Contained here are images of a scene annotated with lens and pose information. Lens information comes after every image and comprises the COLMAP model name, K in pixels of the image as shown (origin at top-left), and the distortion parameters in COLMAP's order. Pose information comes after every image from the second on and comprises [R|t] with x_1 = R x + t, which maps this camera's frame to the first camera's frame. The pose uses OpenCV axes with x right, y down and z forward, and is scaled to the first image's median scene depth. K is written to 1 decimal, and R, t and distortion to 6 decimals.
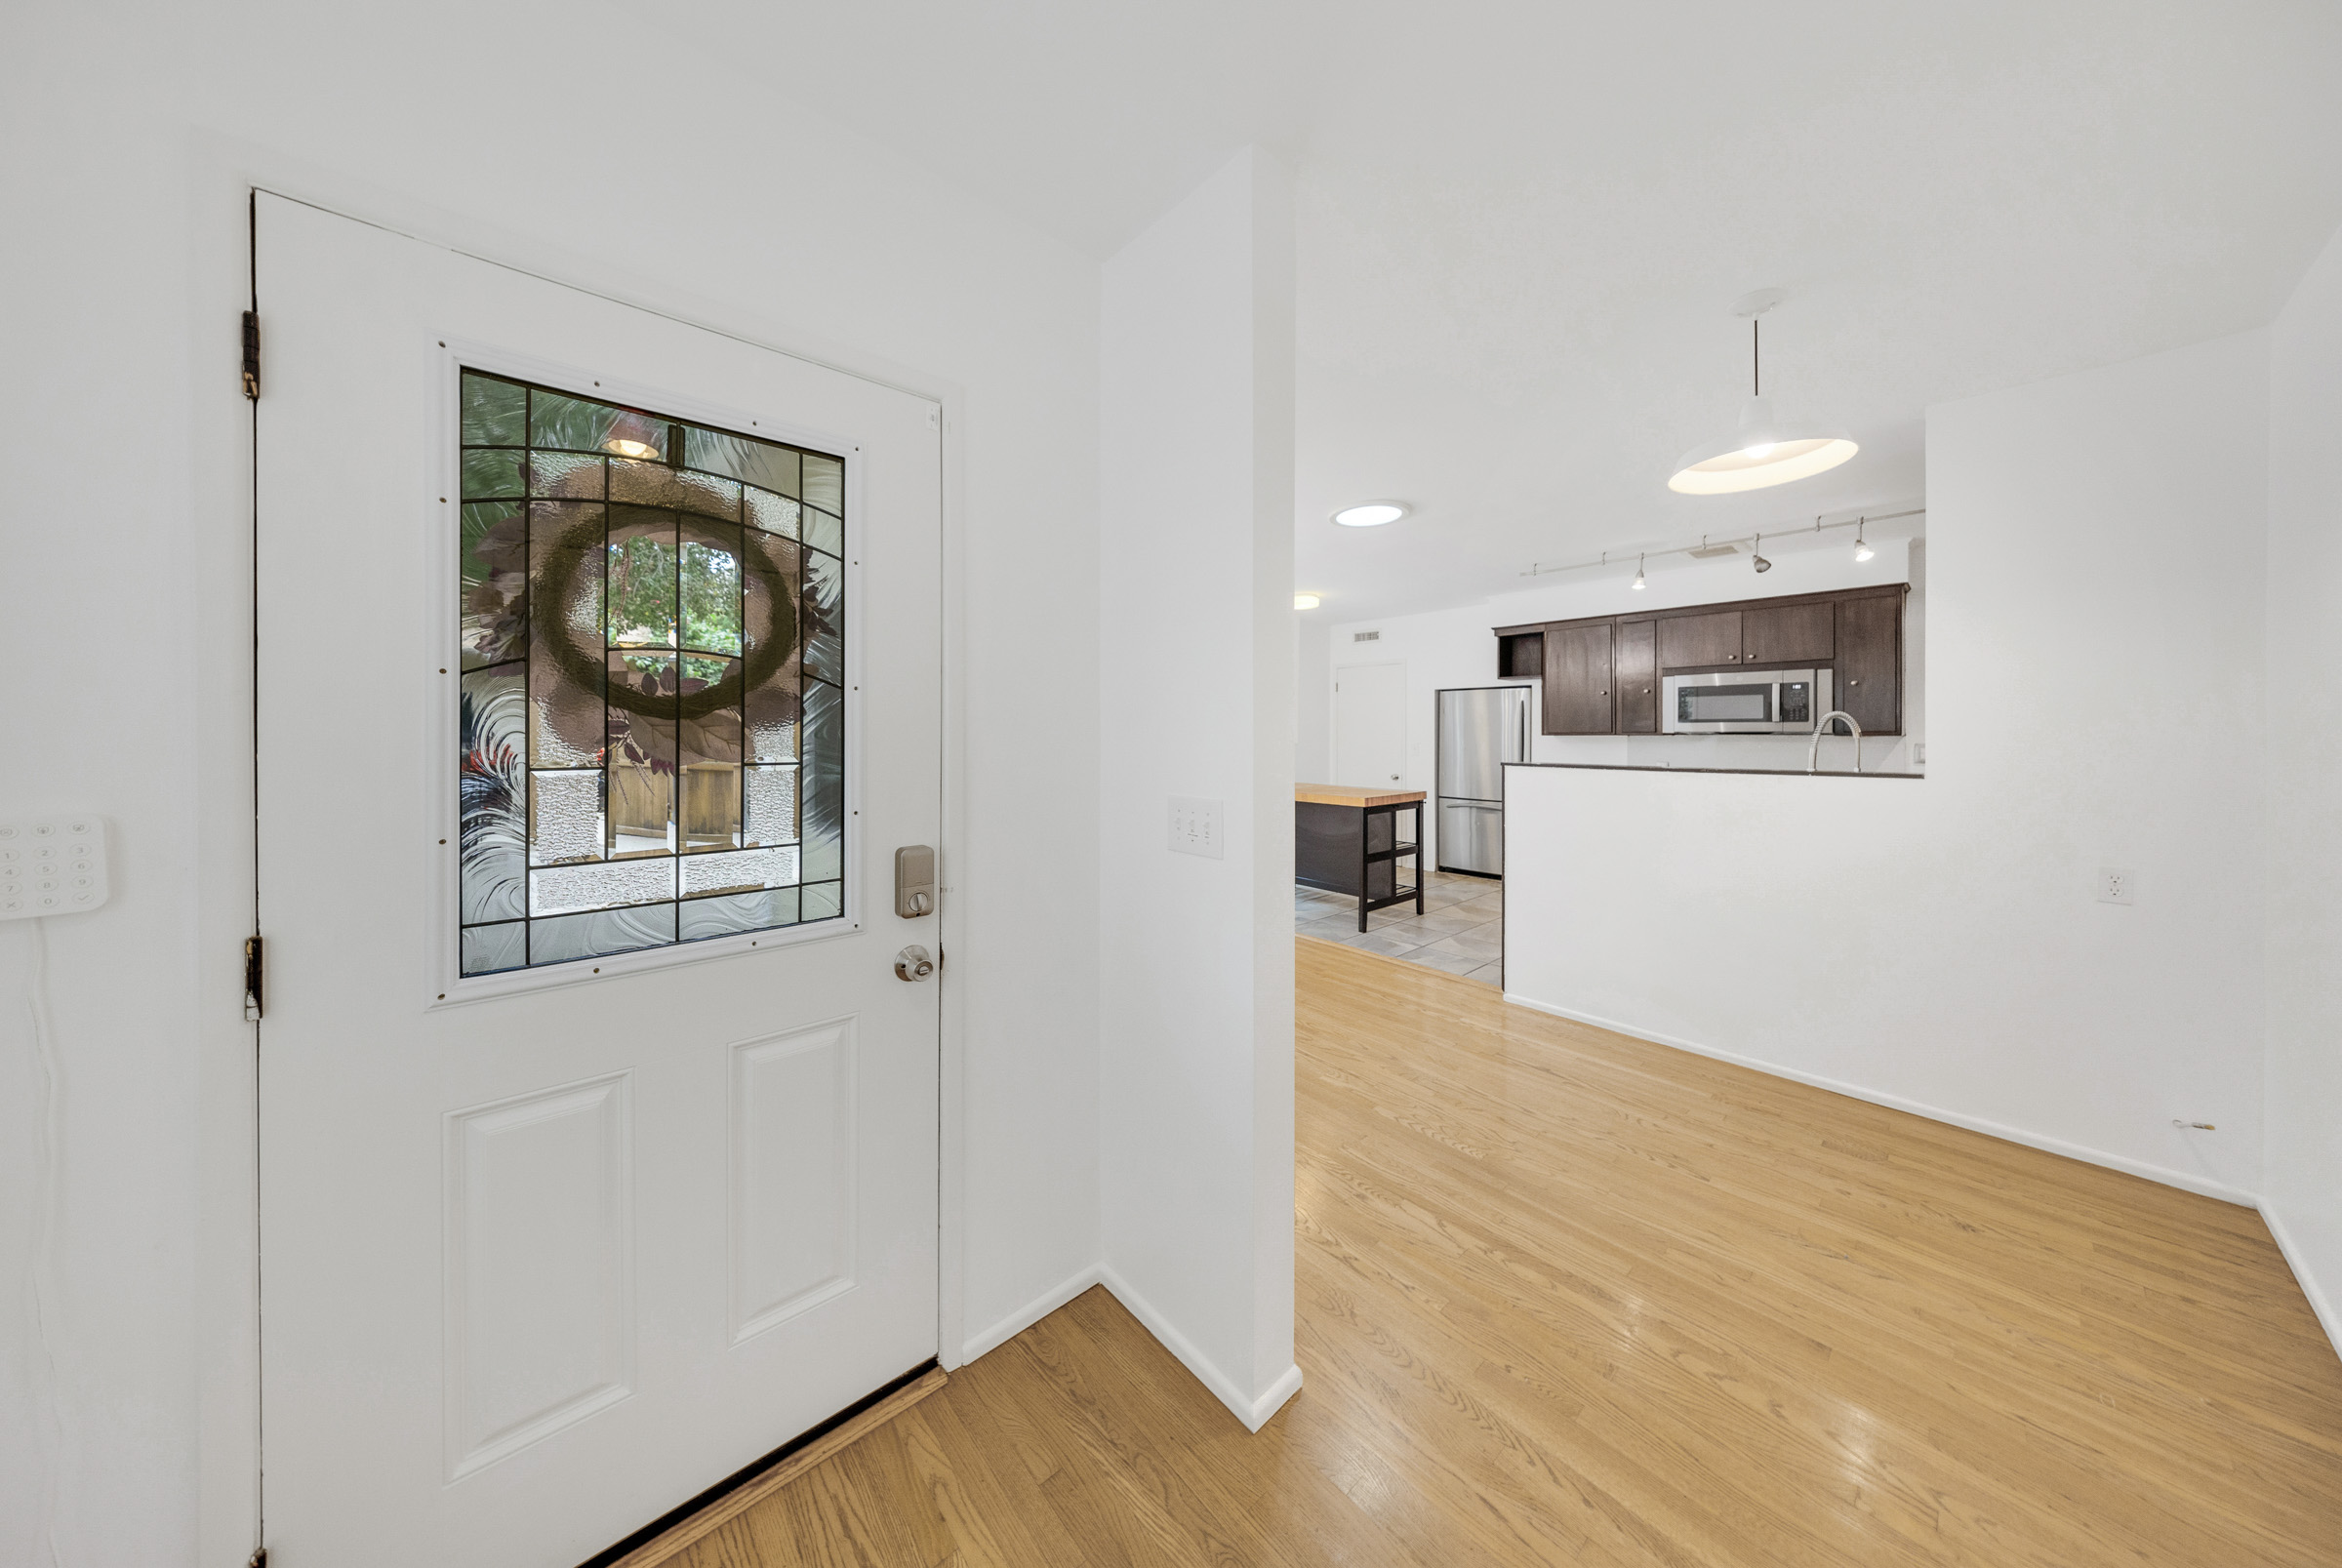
lens RADIAL K [[712.4, 0, 1171.0], [0, 712.4, 784.0], [0, 0, 1]] dist [0.039191, -0.008242]
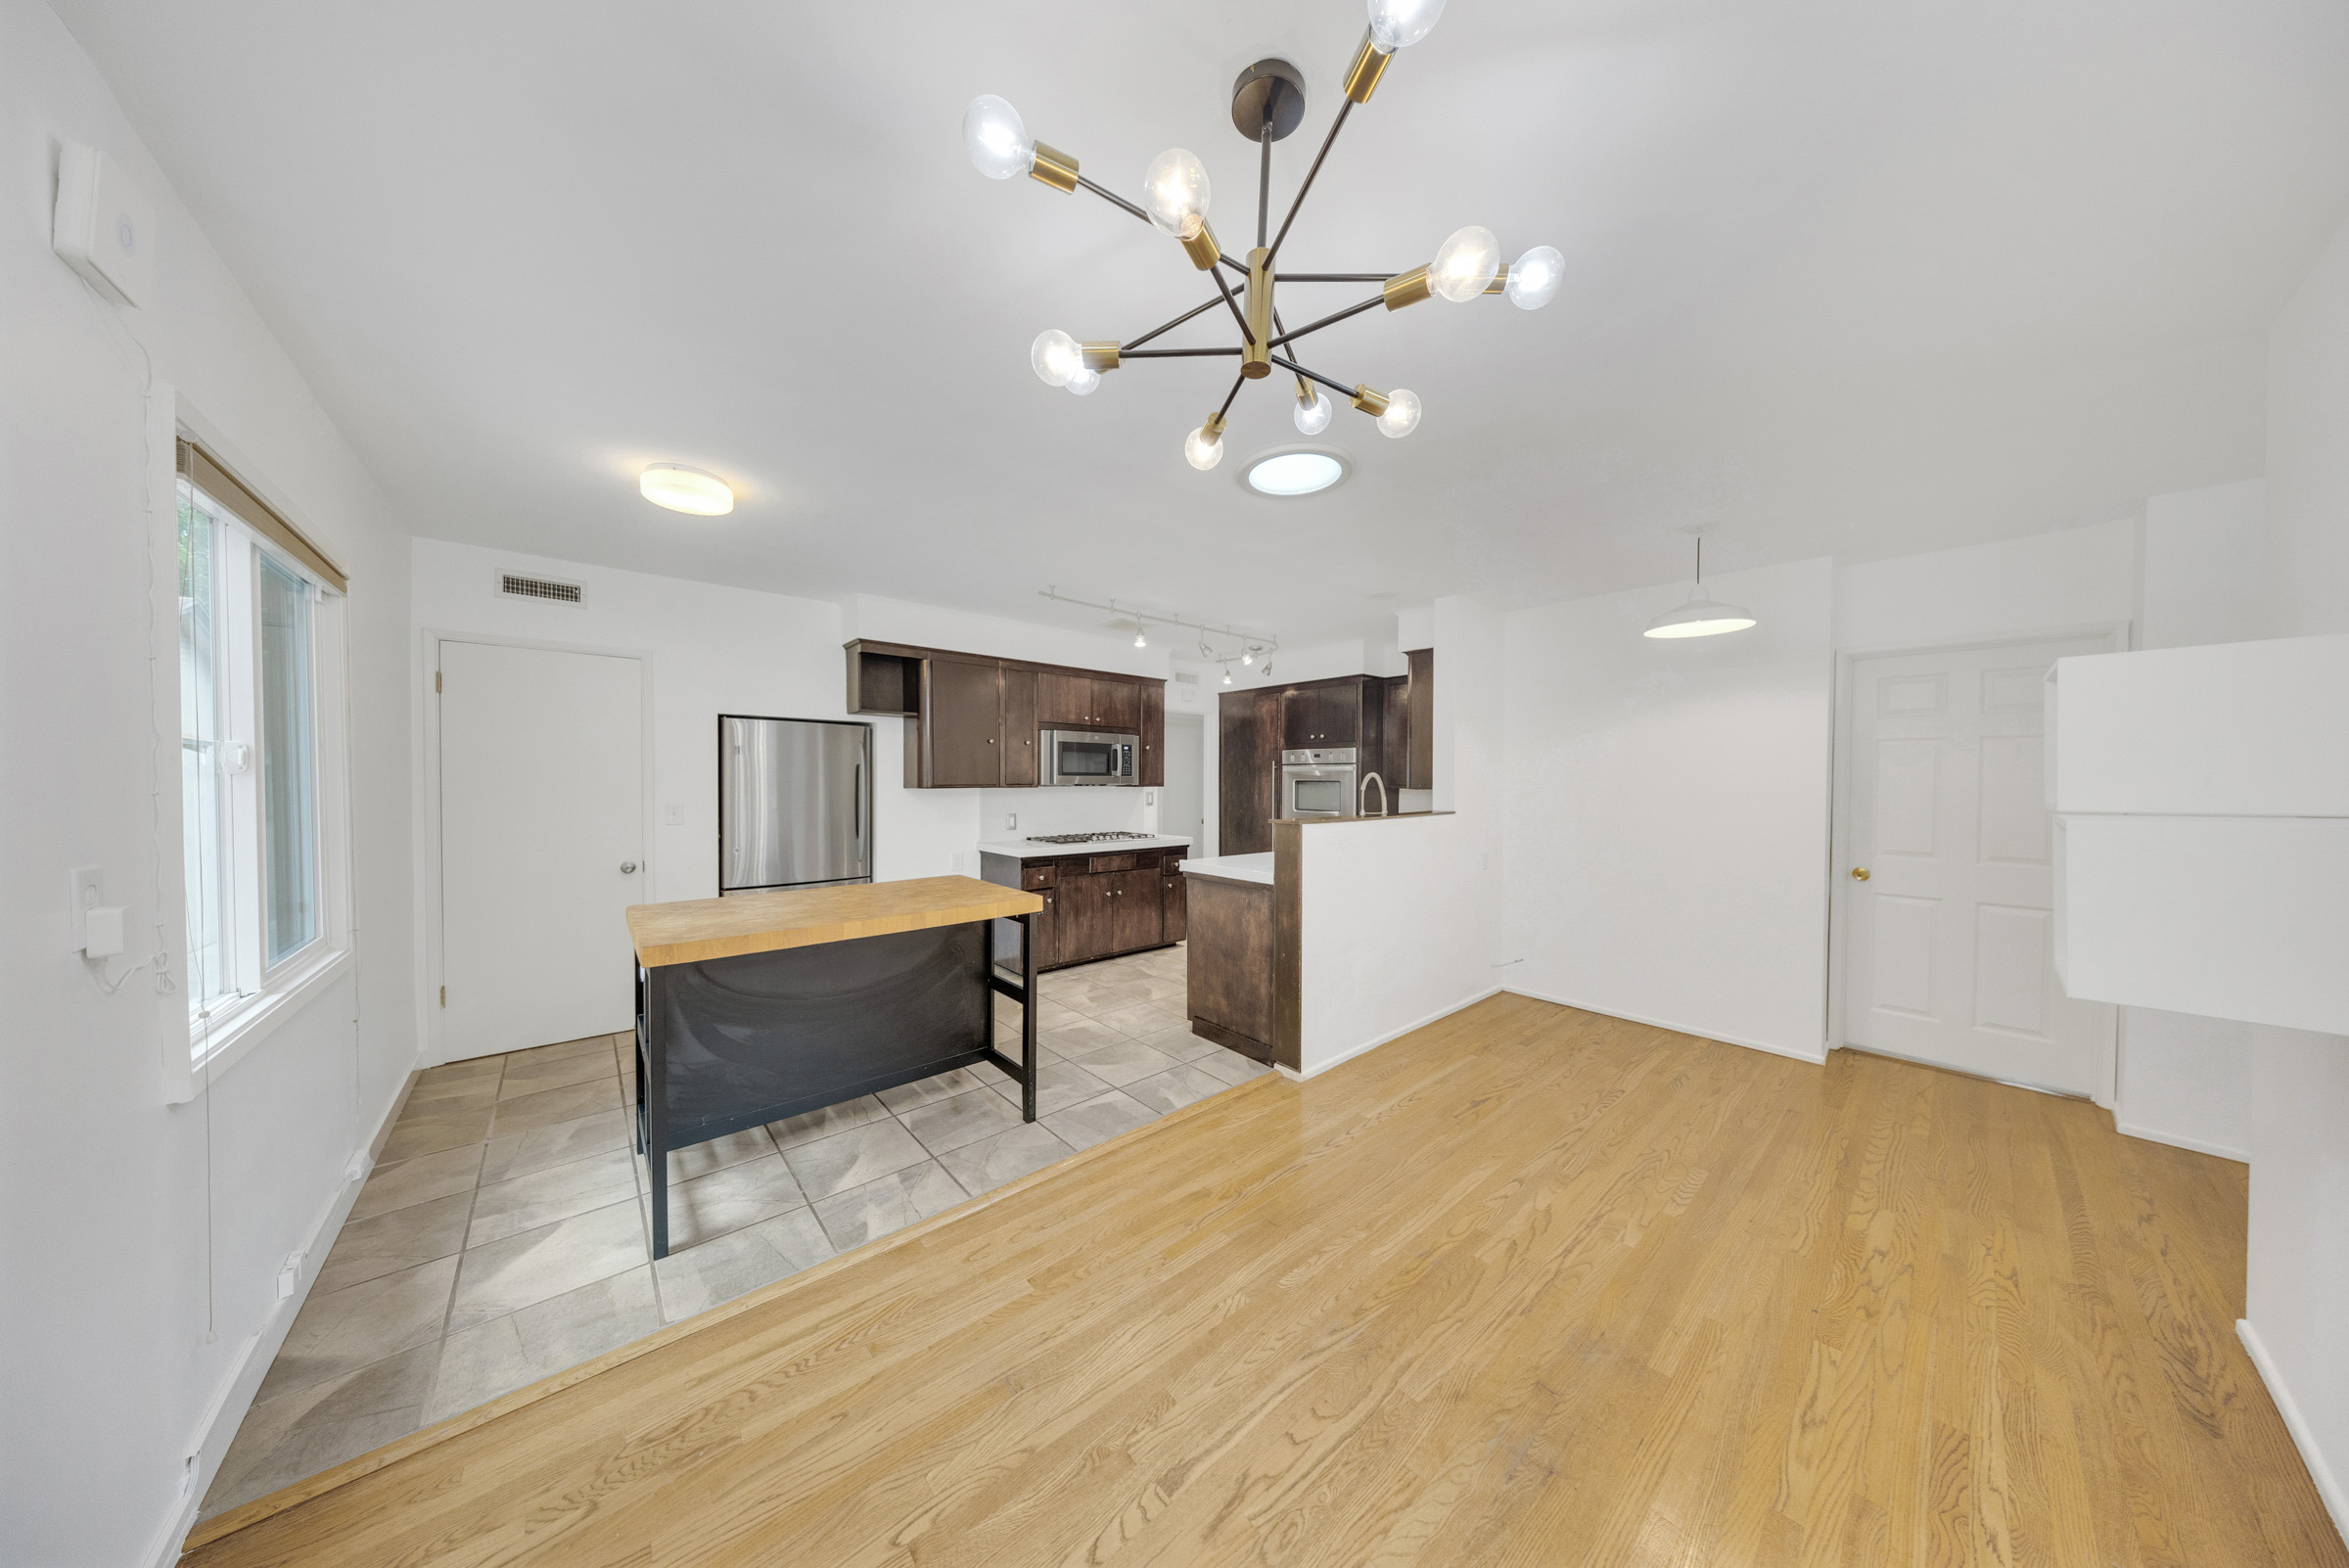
lens RADIAL K [[714.6, 0, 1174.5], [0, 714.6, 784.0], [0, 0, 1]] dist [0.039191, -0.008242]
pose [[-0.011202, -0.008630, 0.999900, -0.346417], [0.070542, 0.997465, 0.009399, -0.074221], [-0.997446, 0.070640, -0.010564, 0.892267]]
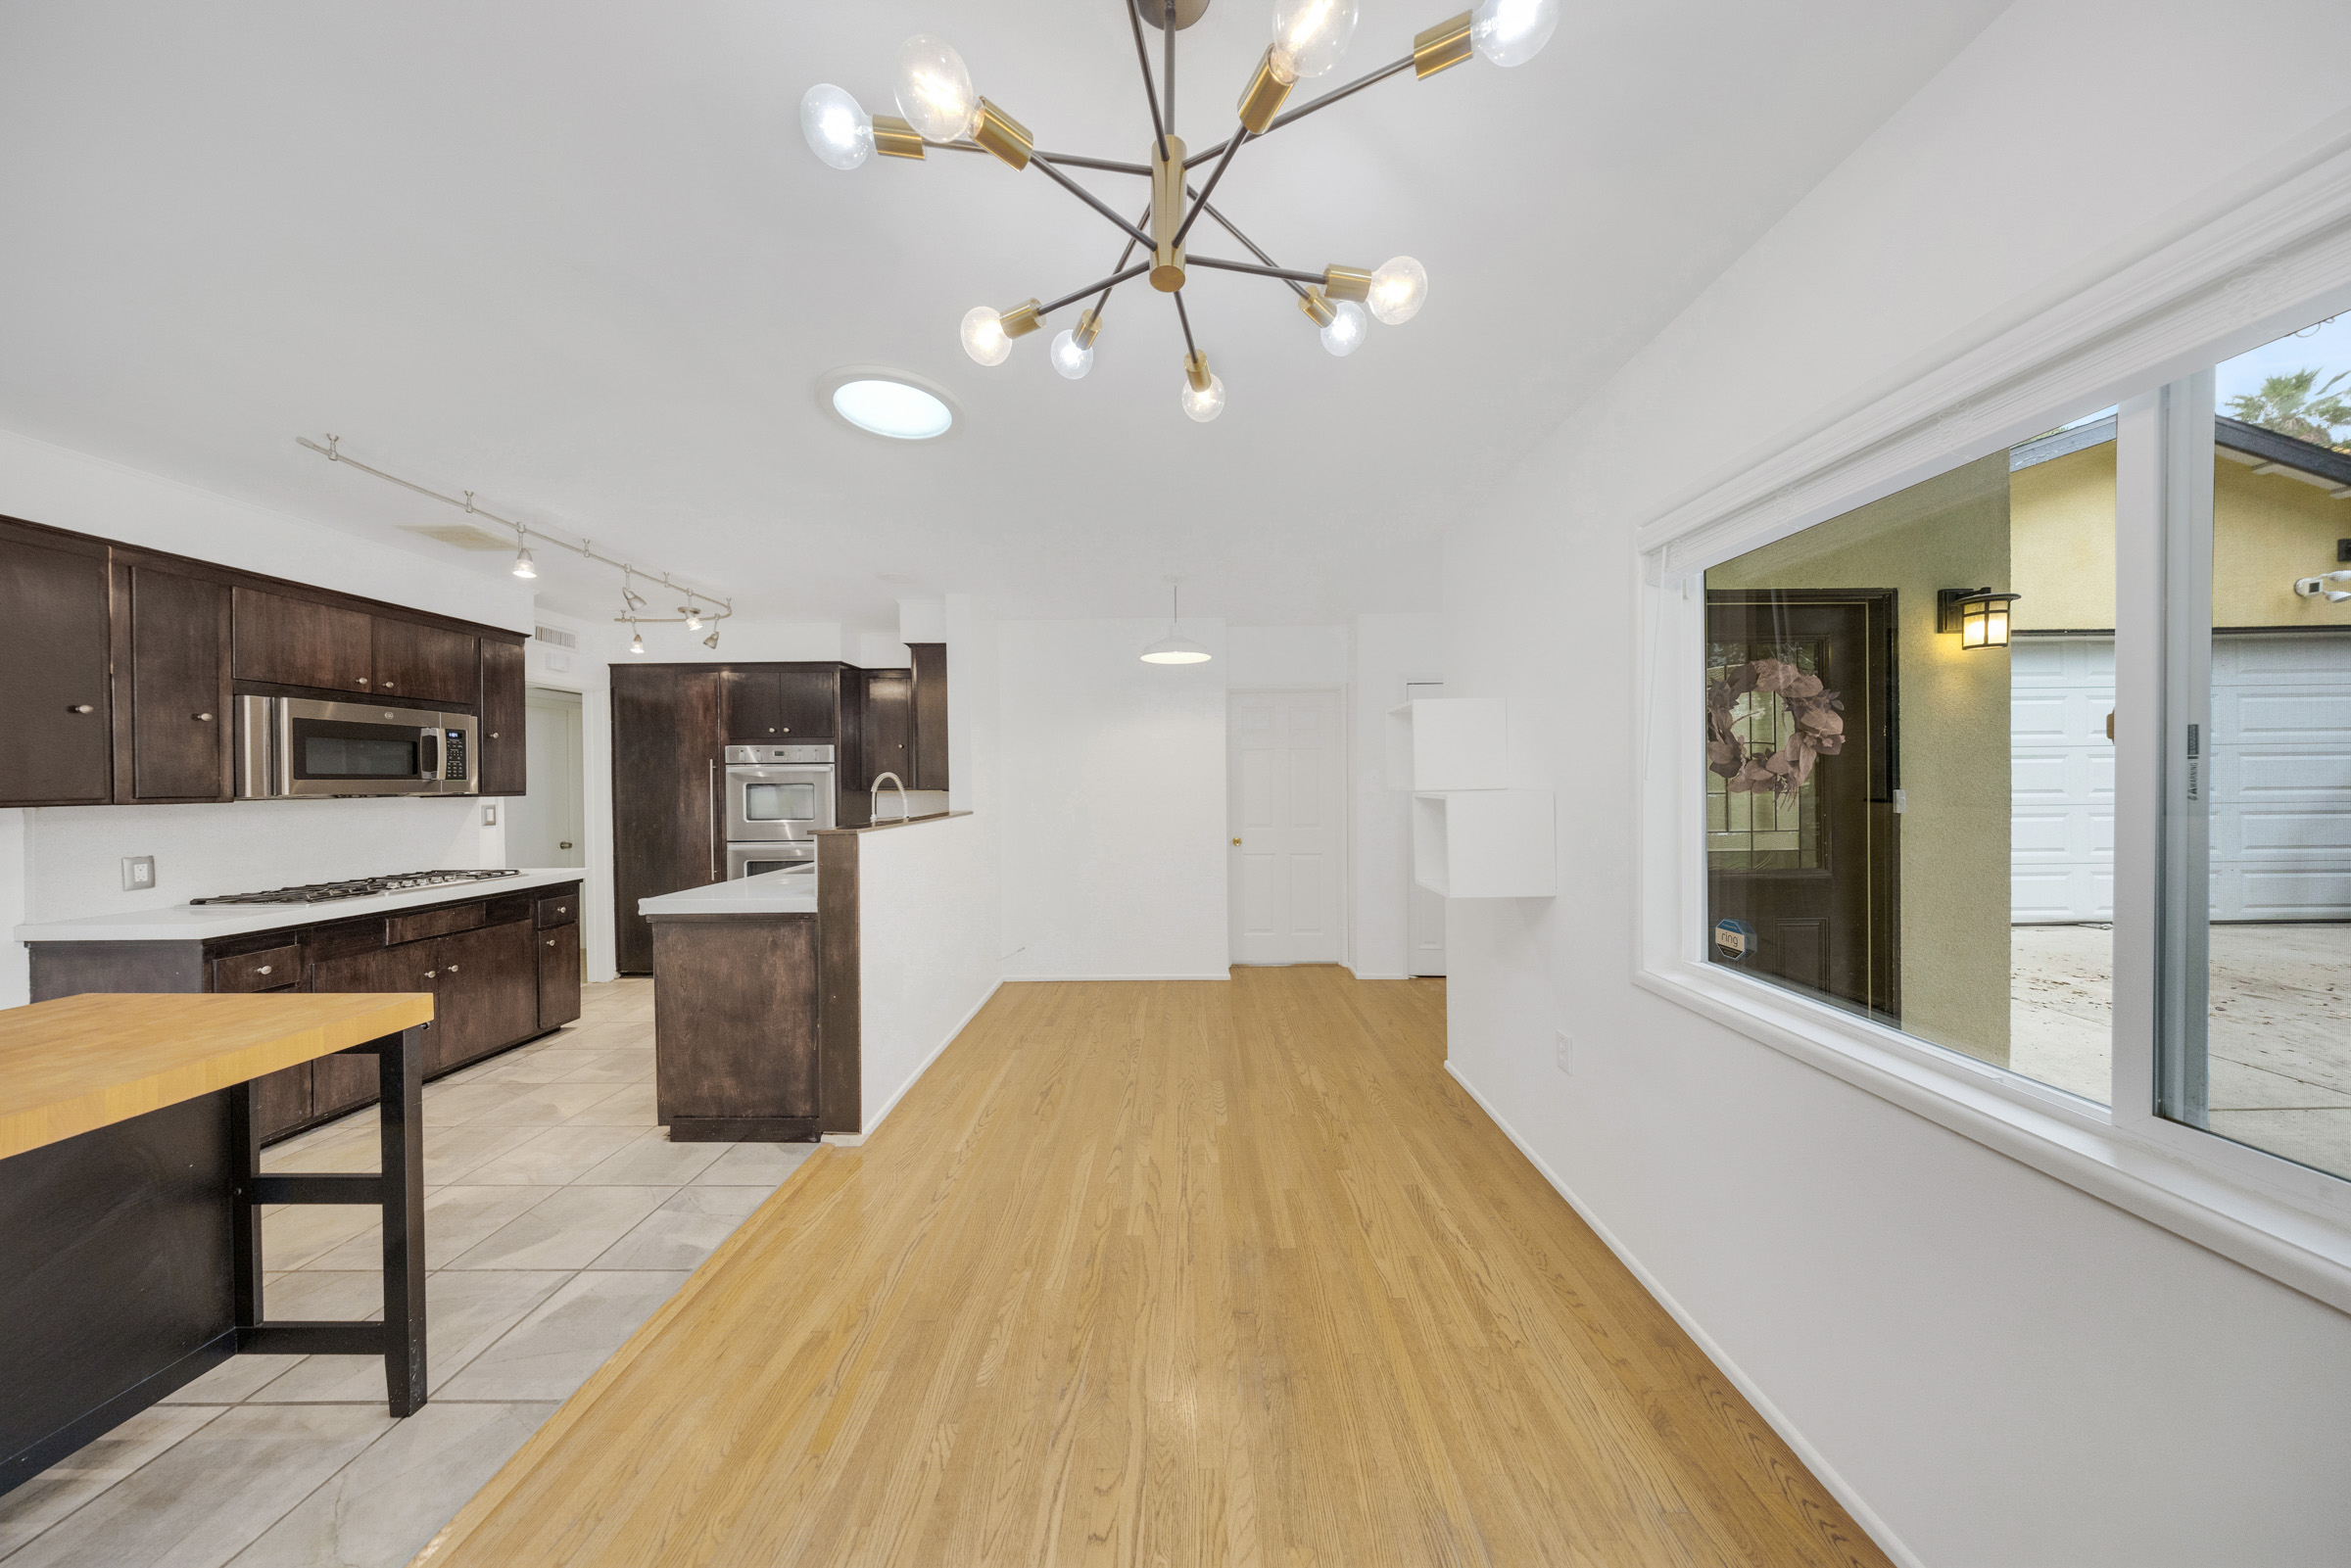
lens RADIAL K [[715.1, 0, 1175.5], [0, 715.1, 784.0], [0, 0, 1]] dist [0.039191, -0.008242]
pose [[-0.752857, 0.001025, 0.658184, -0.222680], [0.056715, 0.996380, 0.063321, -0.083513], [-0.655736, 0.085001, -0.750190, 1.038586]]
